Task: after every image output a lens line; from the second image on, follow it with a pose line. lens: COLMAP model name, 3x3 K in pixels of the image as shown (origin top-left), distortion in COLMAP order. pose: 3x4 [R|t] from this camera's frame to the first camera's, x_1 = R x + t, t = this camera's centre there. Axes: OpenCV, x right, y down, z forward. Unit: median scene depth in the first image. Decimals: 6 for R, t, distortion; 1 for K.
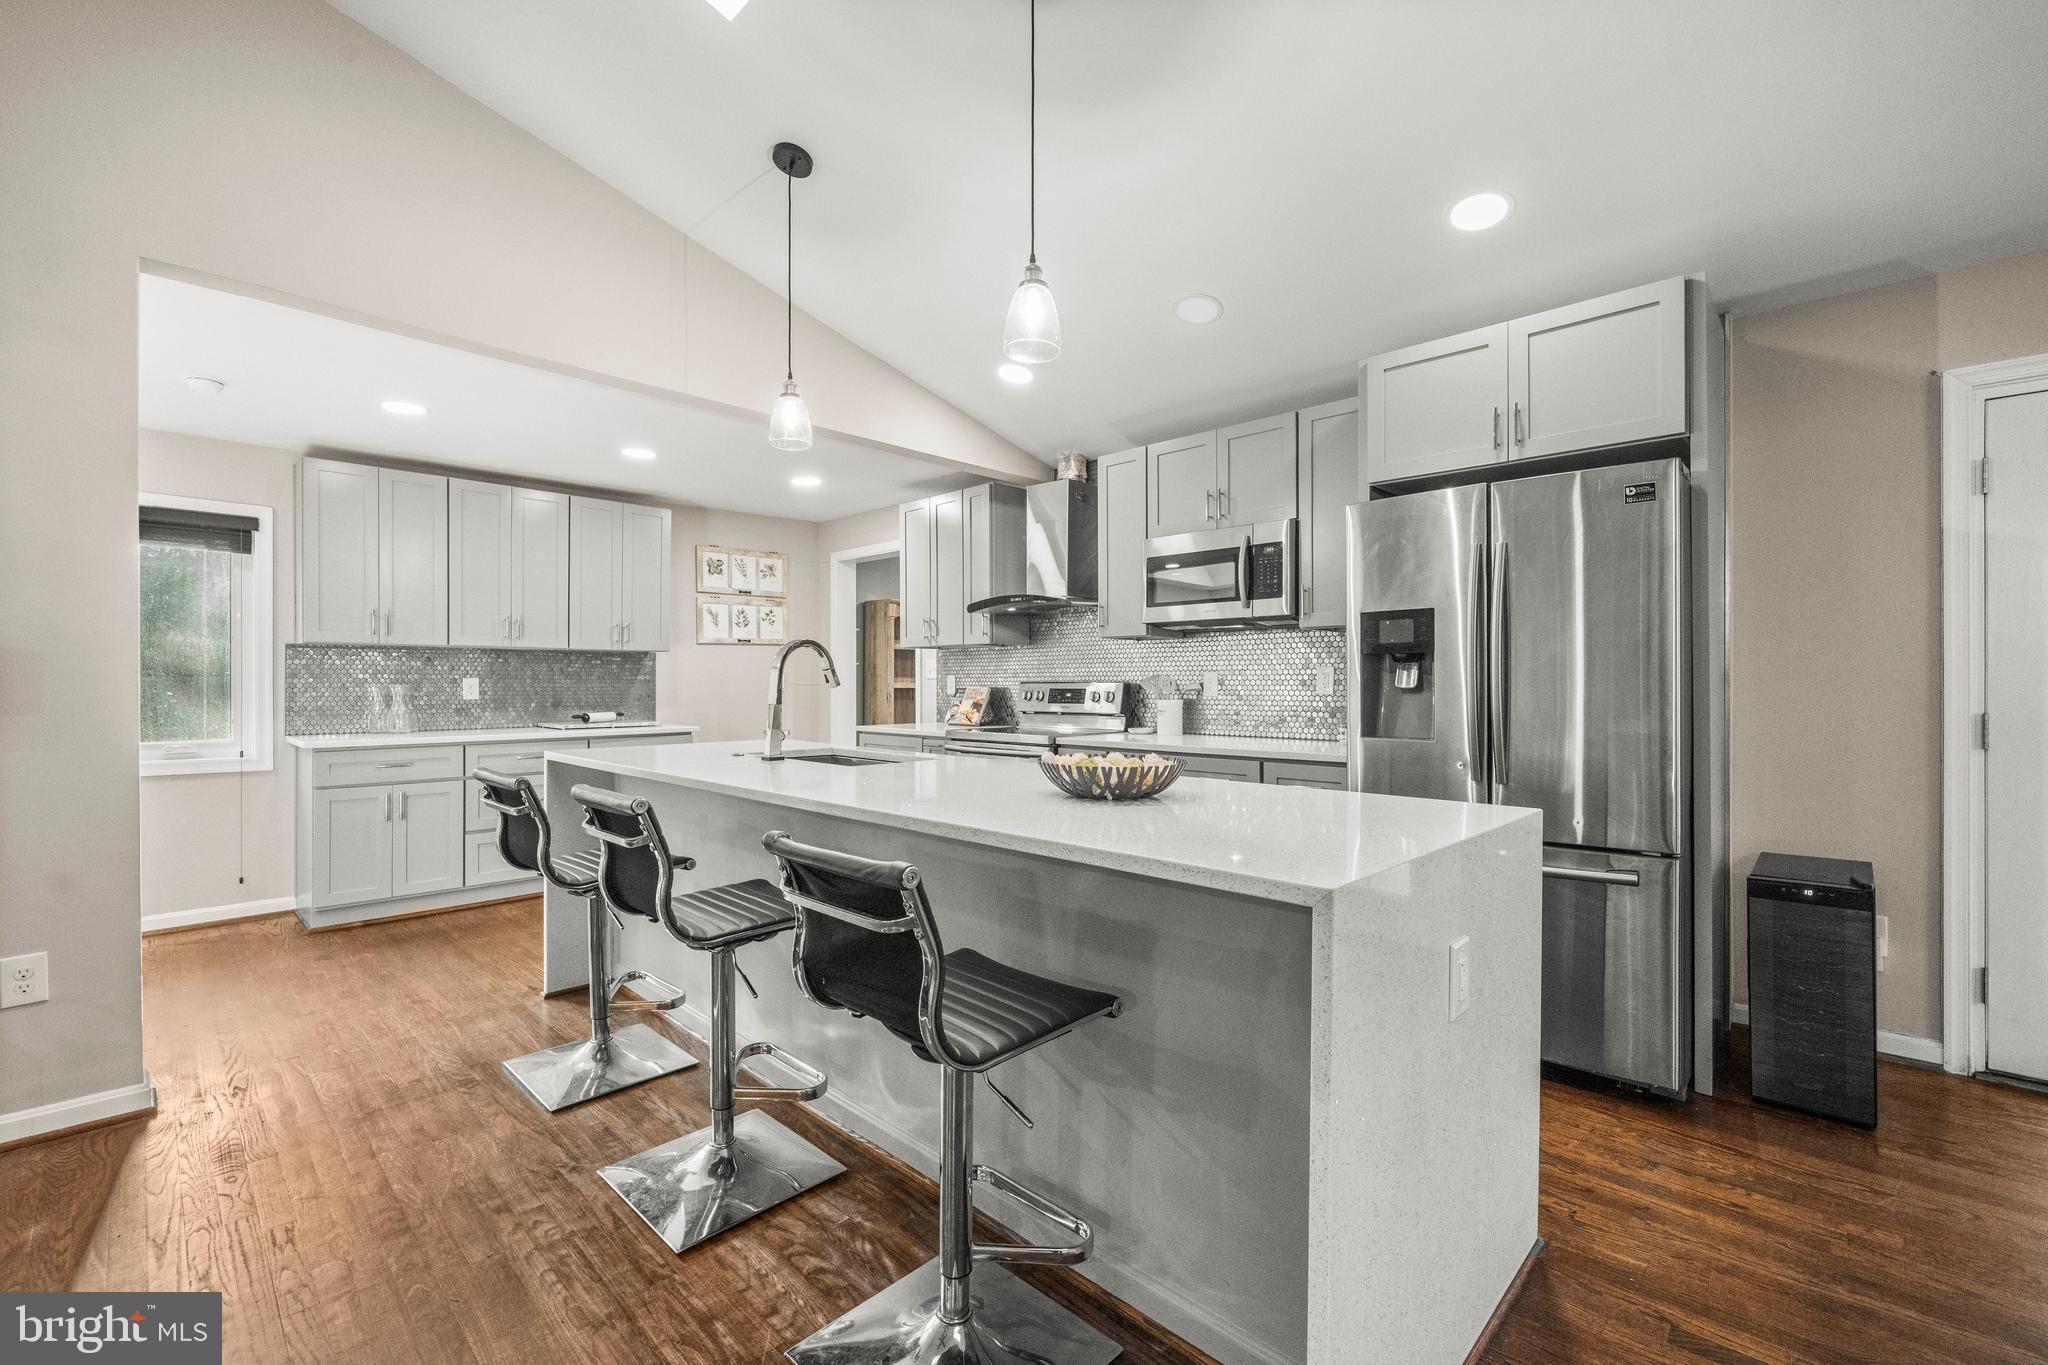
lens RADIAL K [[863.6, 0, 1024.0], [0, 863.6, 682.5], [0, 0, 1]] dist [-0.001840, -0.000106]
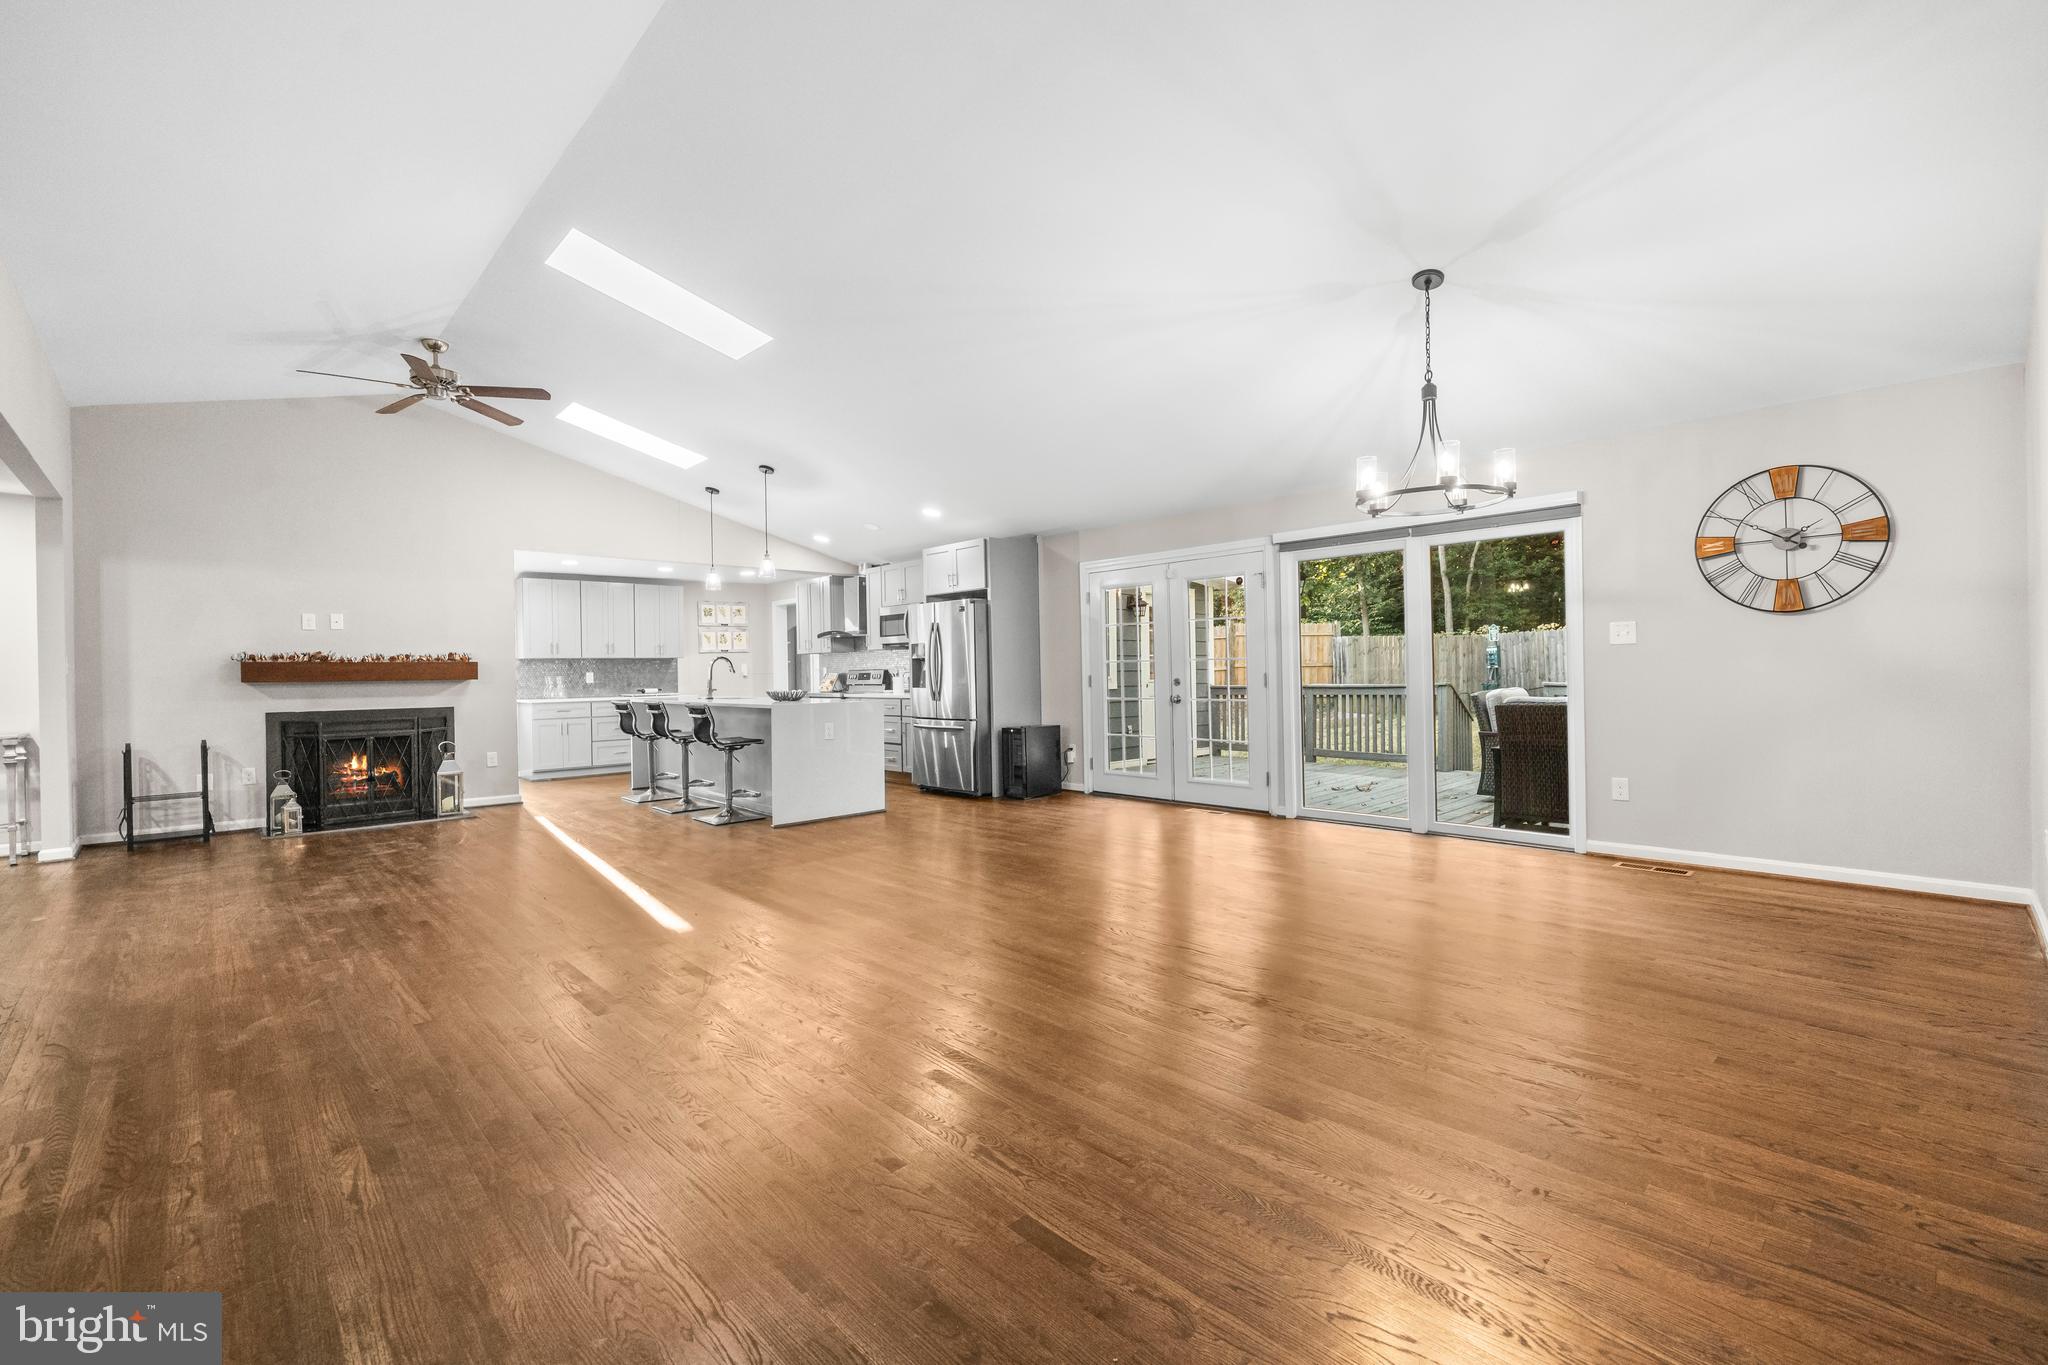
lens RADIAL K [[876.4, 0, 1024.0], [0, 876.4, 682.5], [0, 0, 1]] dist [-0.000671, -0.000158]
pose [[0.998571, -0.015131, -0.051246, 0.587228], [0.015781, 0.999800, 0.012303, 0.010224], [0.051050, -0.013094, 0.998610, -1.207923]]
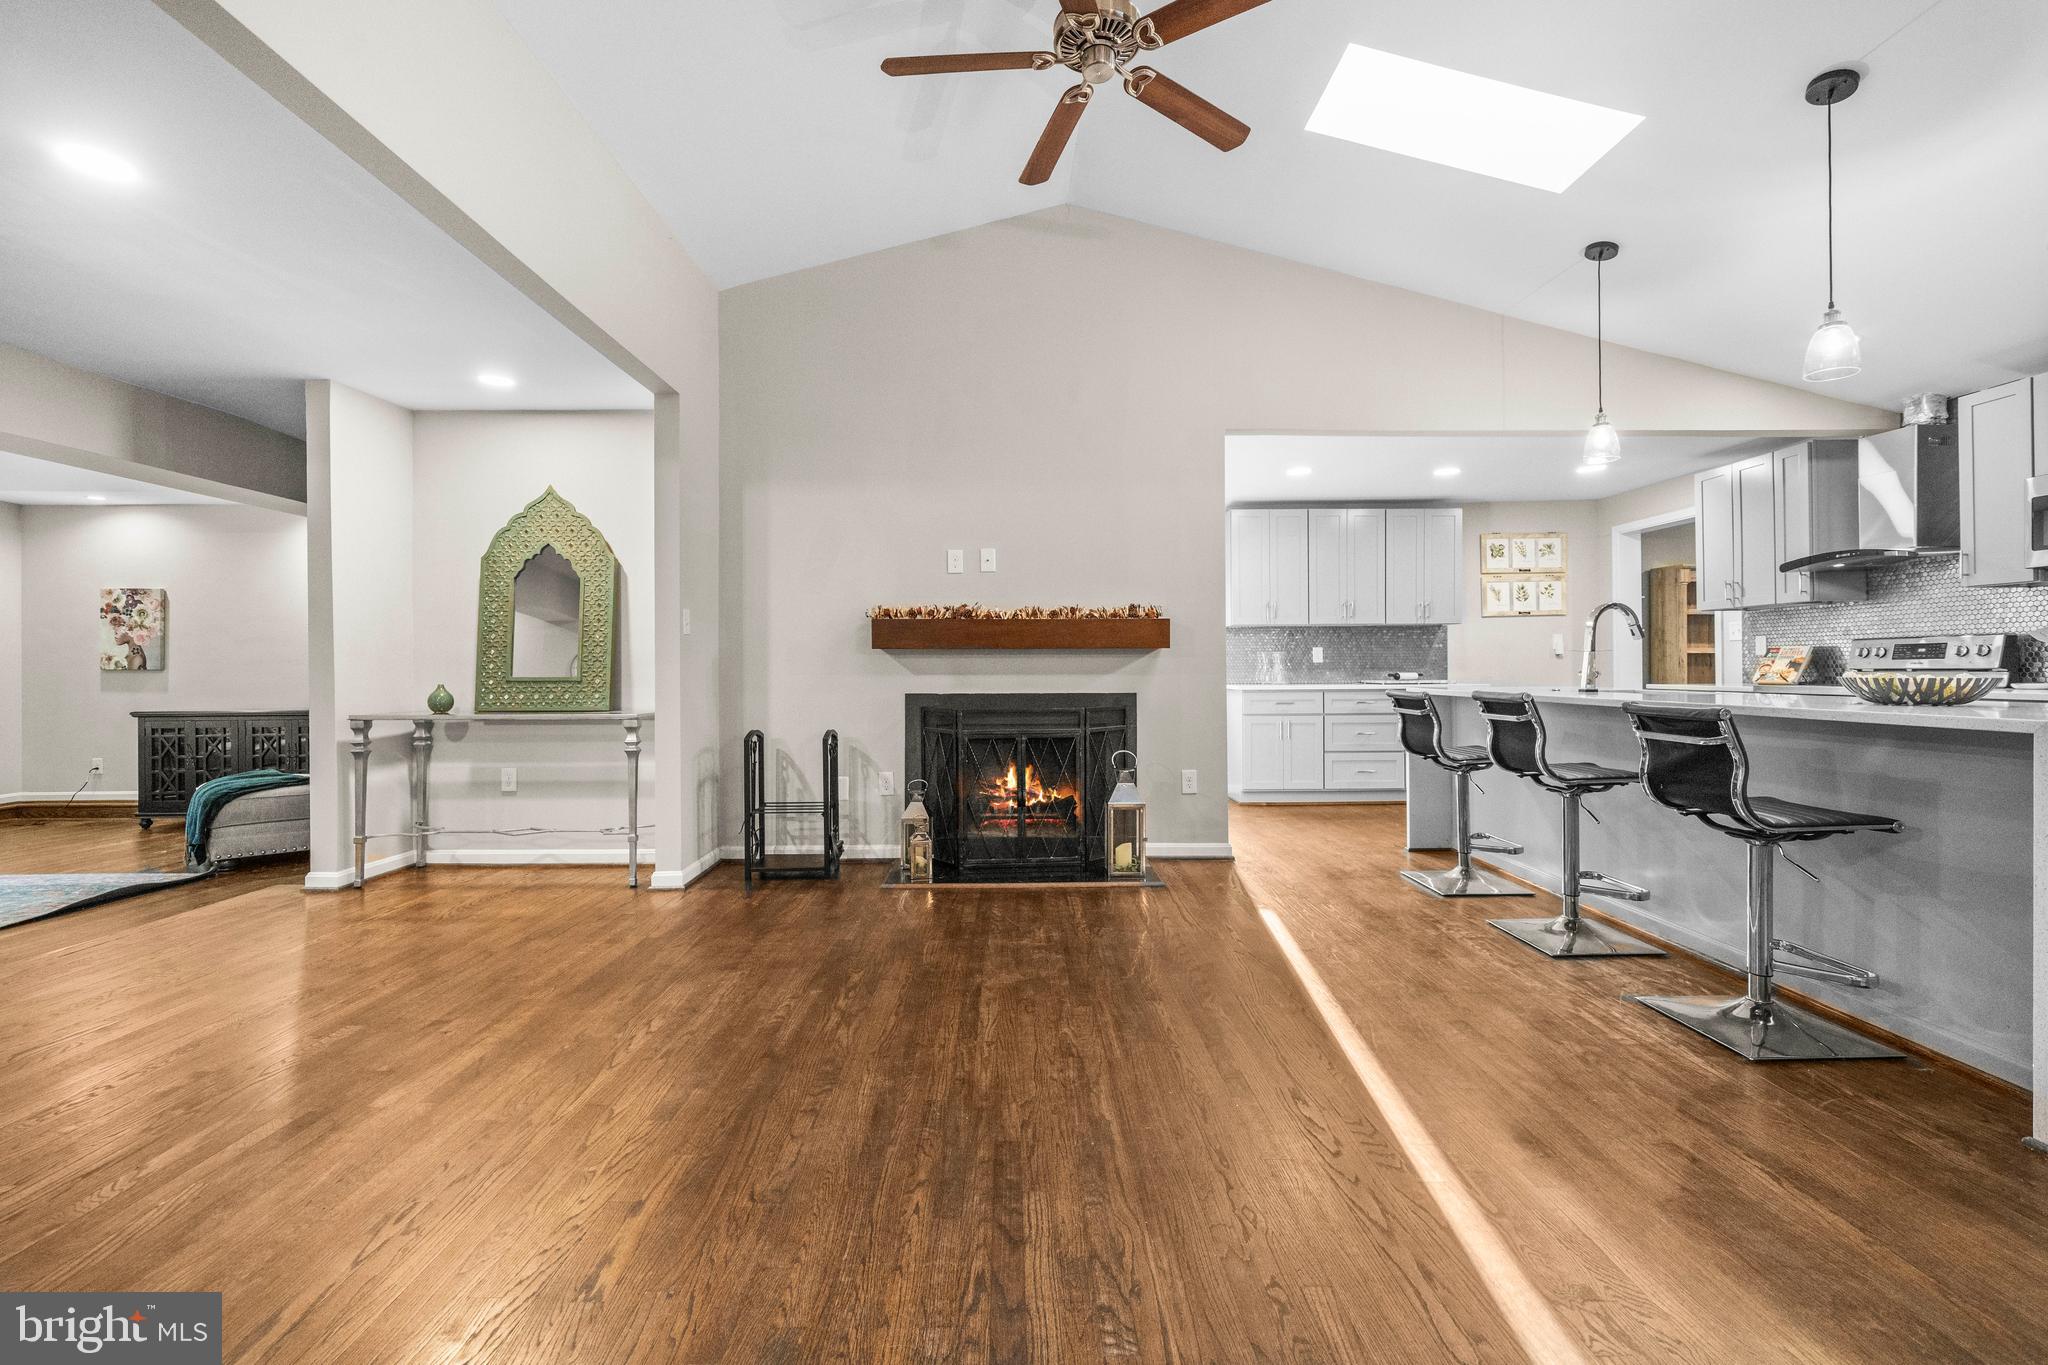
lens RADIAL K [[872.1, 0, 1020.6], [0, 872.1, 664.3], [0, 0, 1]] dist [0.000197, -0.000047]
pose [[0.701993, -0.007663, -0.712142, 0.040743], [0.005347, 0.999971, -0.005489, 0.031556], [0.712164, 0.000045, 0.702013, -0.397818]]
